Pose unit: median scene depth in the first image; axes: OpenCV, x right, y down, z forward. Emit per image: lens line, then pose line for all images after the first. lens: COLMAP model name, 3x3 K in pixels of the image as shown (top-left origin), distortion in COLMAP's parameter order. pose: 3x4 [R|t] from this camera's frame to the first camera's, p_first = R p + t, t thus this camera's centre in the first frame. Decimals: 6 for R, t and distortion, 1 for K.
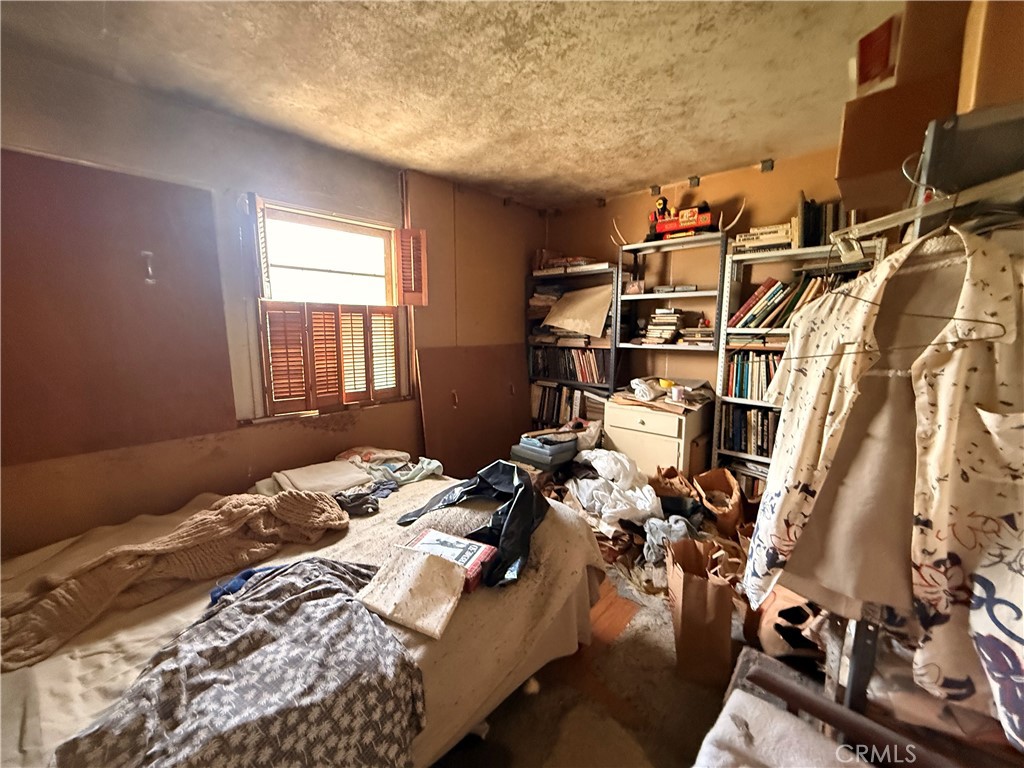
lens RADIAL K [[404.6, 0, 511.0], [0, 404.6, 381.0], [0, 0, 1]] dist [-0.003634, 0.000529]
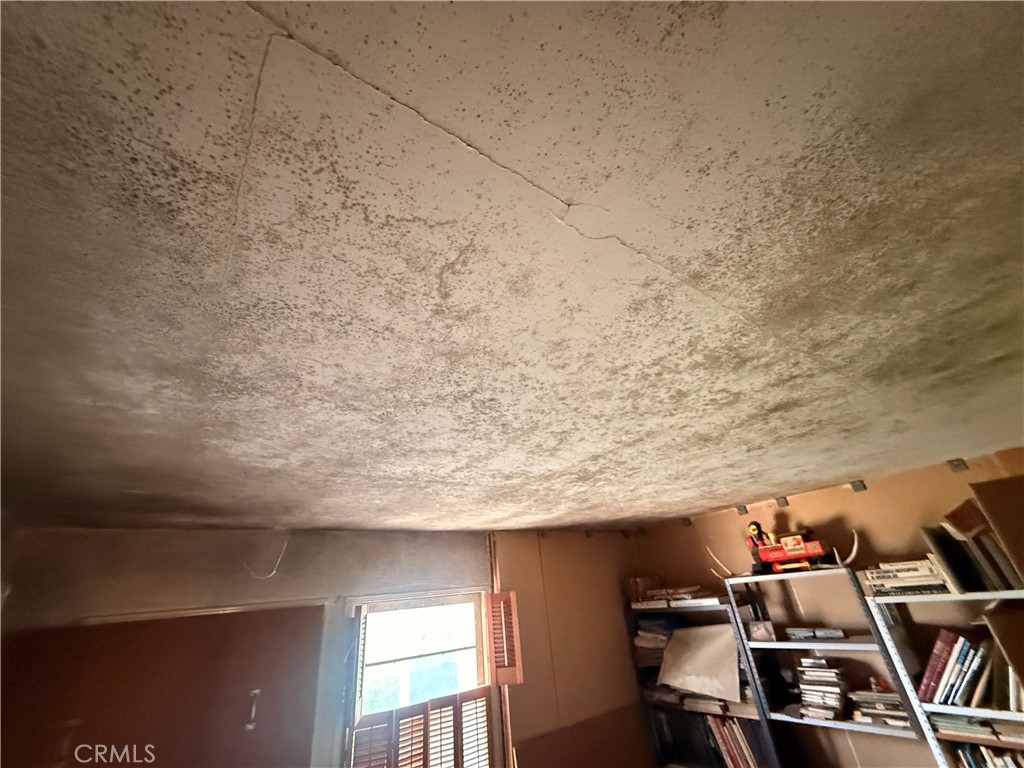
lens RADIAL K [[404.6, 0, 509.7], [0, 404.6, 381.3], [0, 0, 1]] dist [-0.003634, 0.000529]
pose [[0.974857, -0.174350, -0.138769, 0.002386], [0.062849, 0.812594, -0.579432, -0.204168], [0.213787, 0.556142, 0.803120, -0.077790]]
